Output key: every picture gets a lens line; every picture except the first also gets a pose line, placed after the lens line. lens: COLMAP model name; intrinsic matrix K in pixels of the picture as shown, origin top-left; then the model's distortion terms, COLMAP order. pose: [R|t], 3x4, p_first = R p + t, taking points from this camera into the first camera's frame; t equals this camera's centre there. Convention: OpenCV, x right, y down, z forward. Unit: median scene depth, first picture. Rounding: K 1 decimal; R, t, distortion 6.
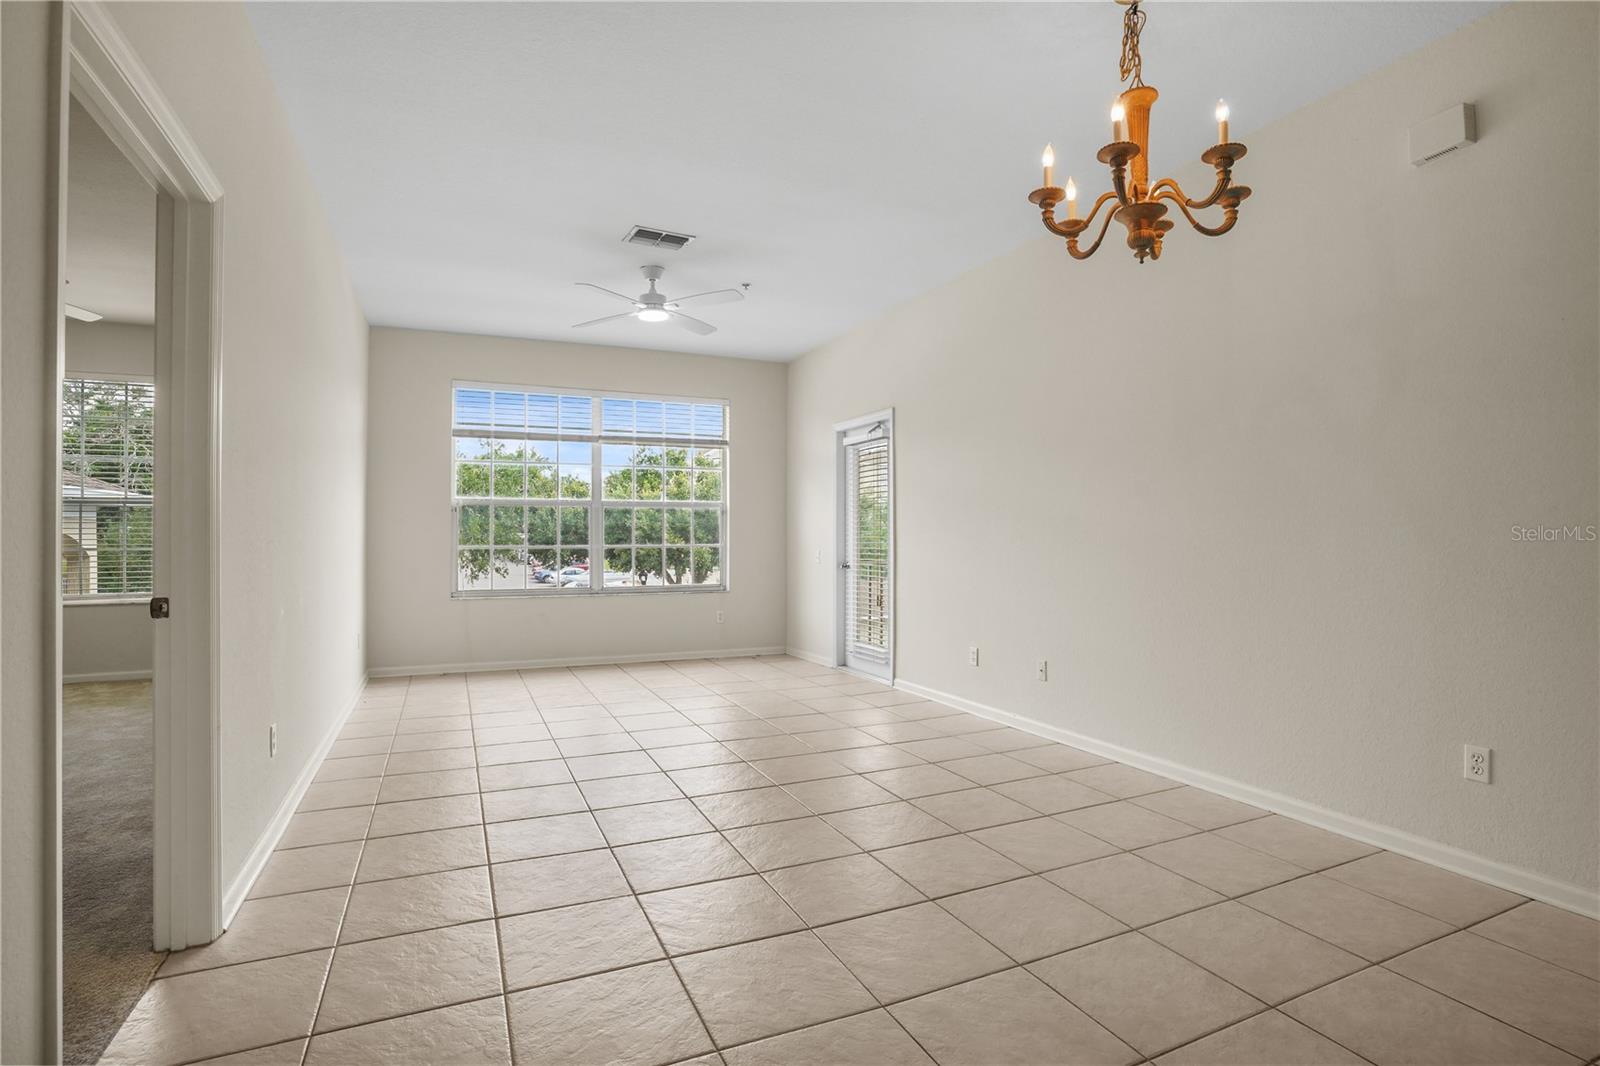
lens RADIAL K [[776.8, 0, 783.8], [0, 776.8, 533.2], [0, 0, 1]] dist [-0.053799, 0.012400]
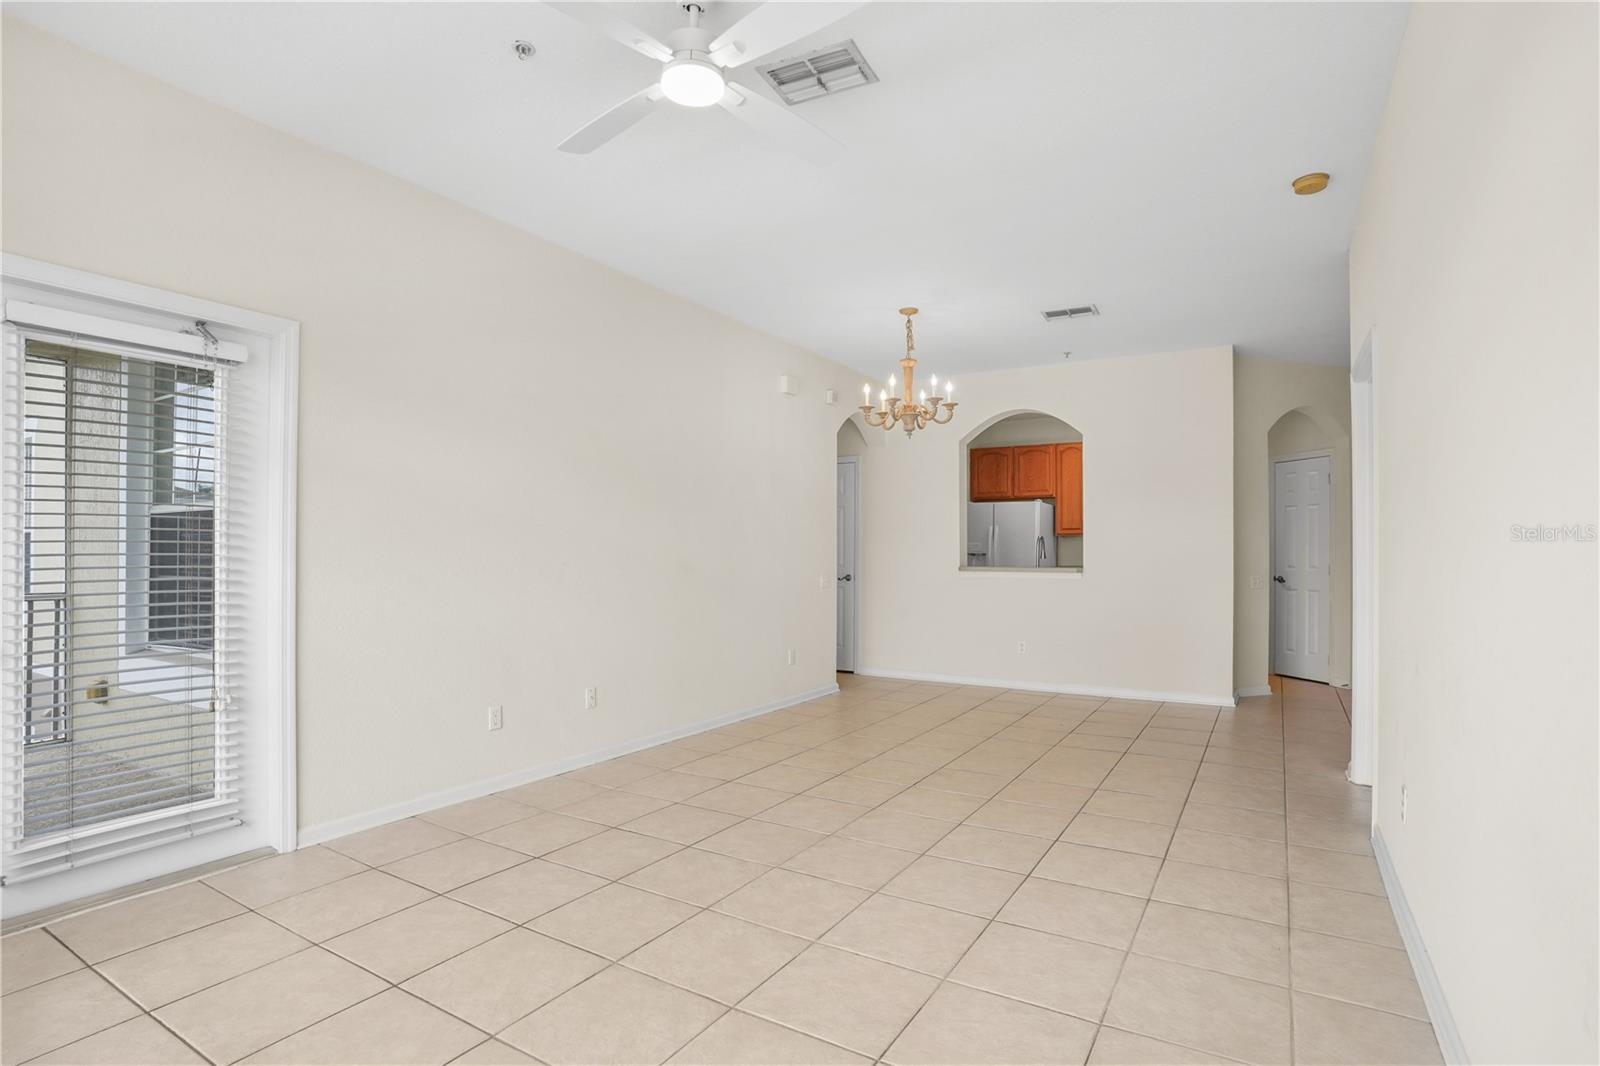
lens RADIAL K [[776.8, 0, 811.1], [0, 776.8, 555.7], [0, 0, 1]] dist [-0.053799, 0.012400]
pose [[-0.580224, 0.004988, 0.814442, -0.436317], [-0.001804, 0.999971, -0.007410, 0.000580], [-0.814455, -0.005769, -0.580198, 0.912055]]
